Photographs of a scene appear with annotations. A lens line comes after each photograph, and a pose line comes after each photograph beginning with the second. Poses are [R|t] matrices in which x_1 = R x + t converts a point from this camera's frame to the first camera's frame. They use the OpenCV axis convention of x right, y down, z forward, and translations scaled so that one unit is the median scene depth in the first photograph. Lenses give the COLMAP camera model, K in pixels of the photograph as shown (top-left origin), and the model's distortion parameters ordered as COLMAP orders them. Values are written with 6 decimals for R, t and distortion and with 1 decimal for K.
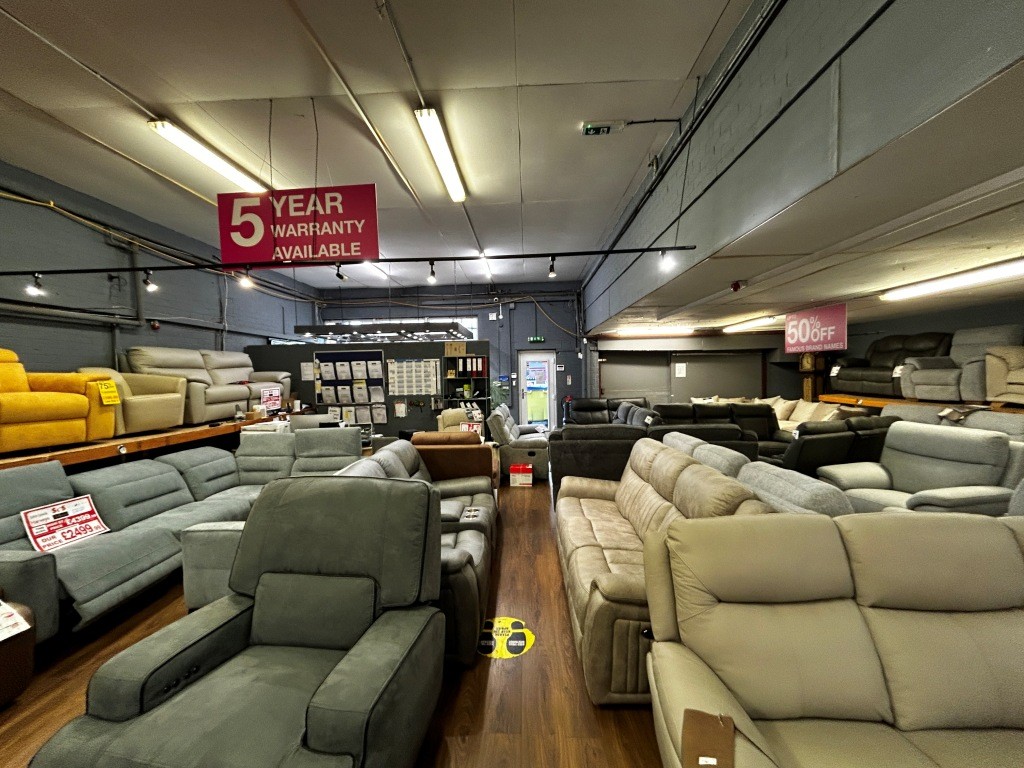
lens RADIAL K [[414.2, 0, 512.0], [0, 414.2, 384.0], [0, 0, 1]] dist [-0.000088, 0.000012]
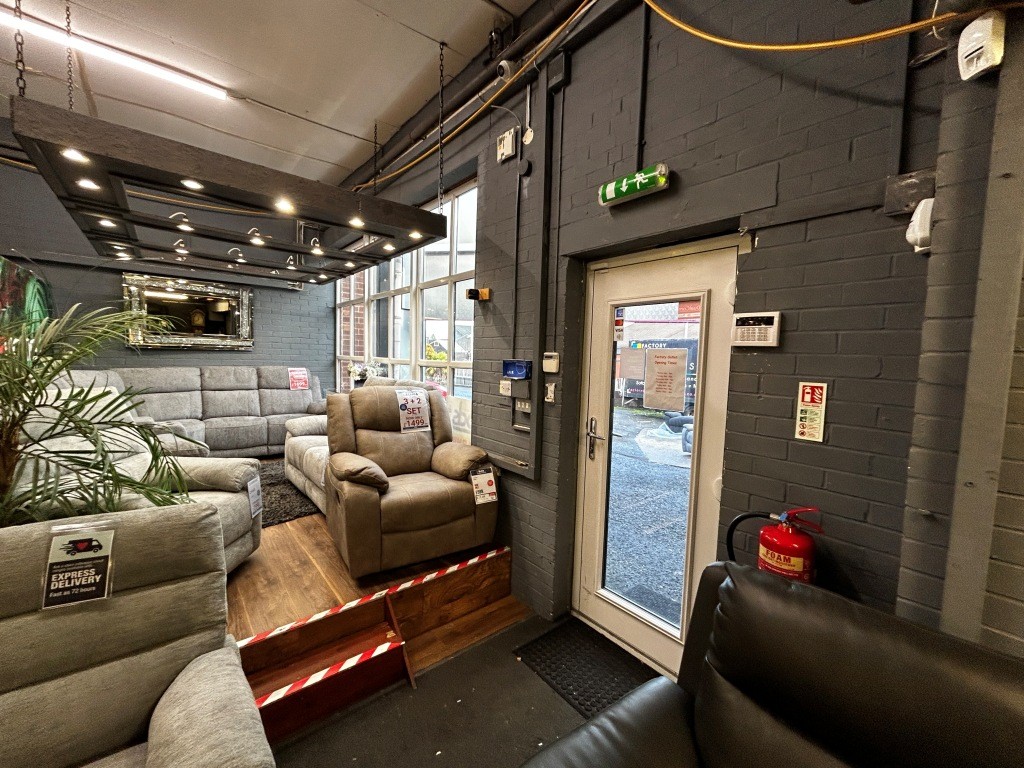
lens RADIAL K [[414.2, 0, 512.0], [0, 414.2, 384.0], [0, 0, 1]] dist [-0.000088, 0.000012]
pose [[0.669698, 0.091760, -0.736943, 0.174298], [-0.068903, 0.995734, 0.061368, -0.020942], [0.739431, 0.009680, 0.673163, 0.815905]]
